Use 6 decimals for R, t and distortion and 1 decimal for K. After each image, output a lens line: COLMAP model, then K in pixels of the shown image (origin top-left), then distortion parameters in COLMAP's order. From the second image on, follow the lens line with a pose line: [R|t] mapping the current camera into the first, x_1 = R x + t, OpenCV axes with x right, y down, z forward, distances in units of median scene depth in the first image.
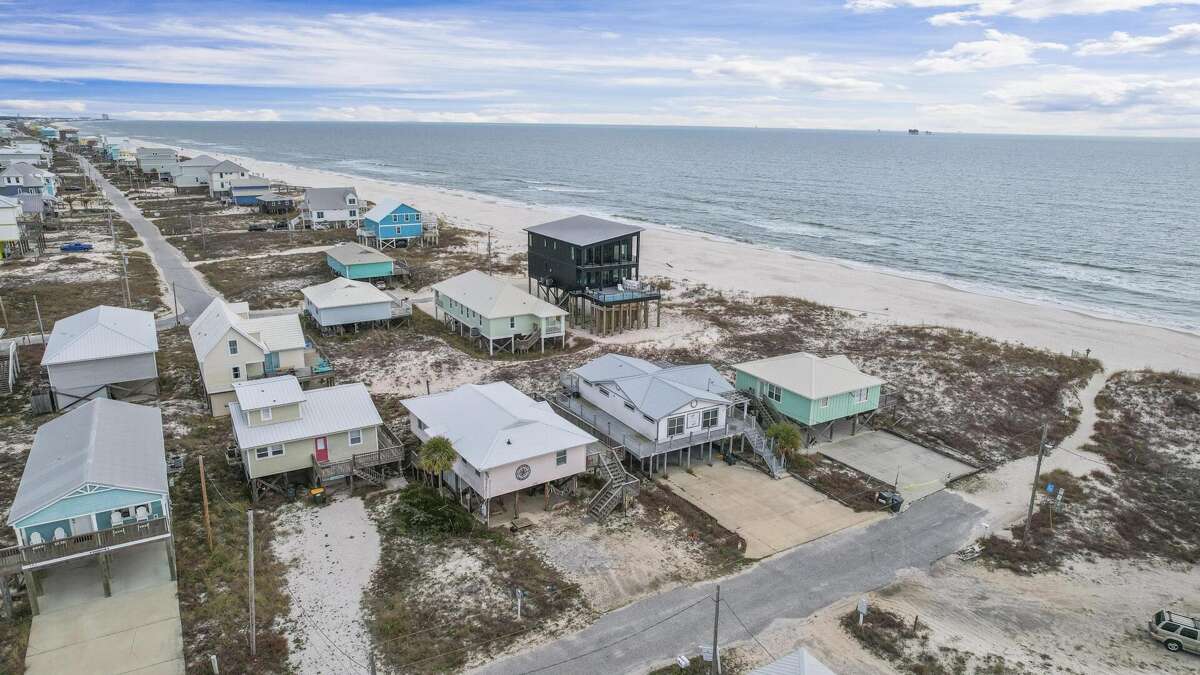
lens RADIAL K [[770.2, 0, 603.5], [0, 770.2, 337.5], [0, 0, 1]] dist [-0.067458, 0.055363]
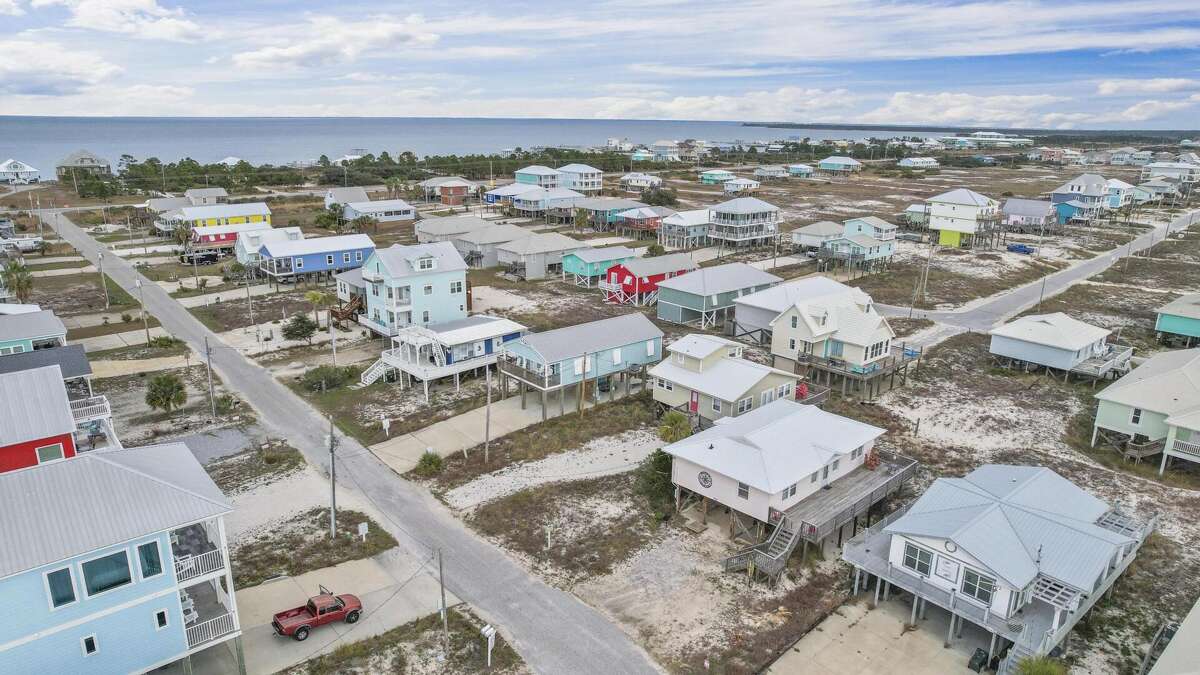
lens RADIAL K [[770.2, 0, 603.5], [0, 770.2, 337.5], [0, 0, 1]] dist [-0.067458, 0.055363]
pose [[0.172587, 0.257997, -0.950606, 0.654422], [-0.276923, 0.938871, 0.204536, -0.139357], [0.945266, 0.227945, 0.233483, 0.511922]]
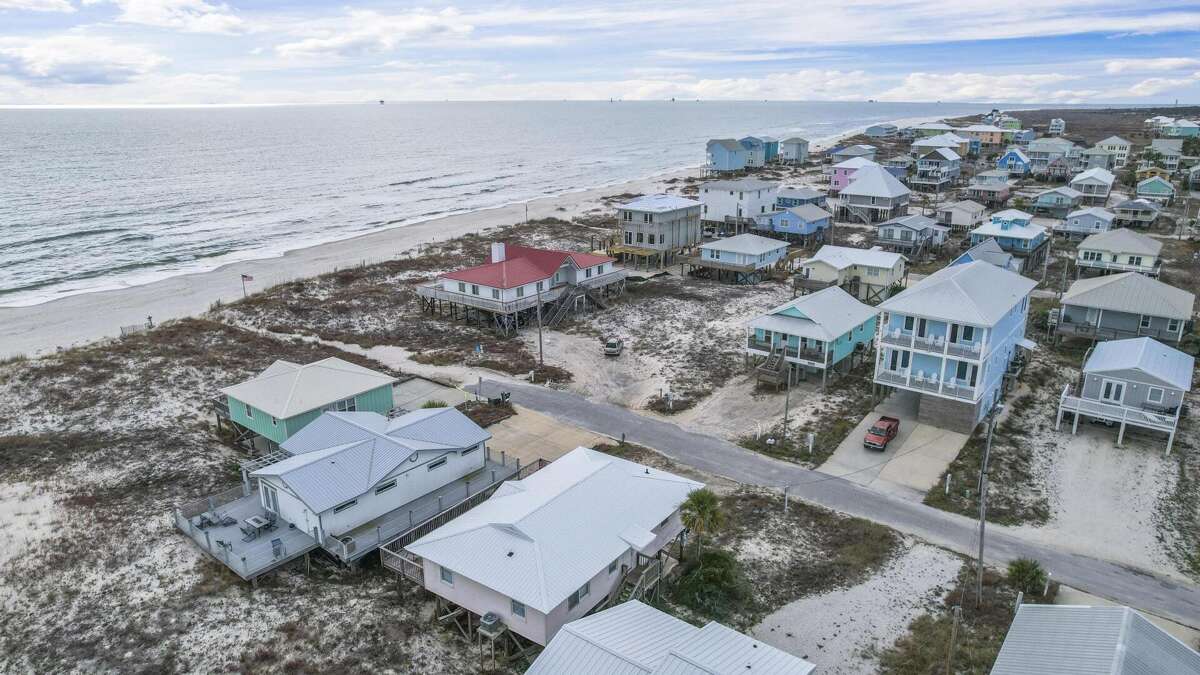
lens RADIAL K [[791.2, 0, 599.0], [0, 791.2, 282.7], [0, 0, 1]] dist [-0.070288, 0.057176]
pose [[-0.349930, -0.229827, 0.908146, -0.744918], [0.250346, 0.911235, 0.327073, -0.315594], [-0.902705, 0.341803, -0.261332, 1.031050]]
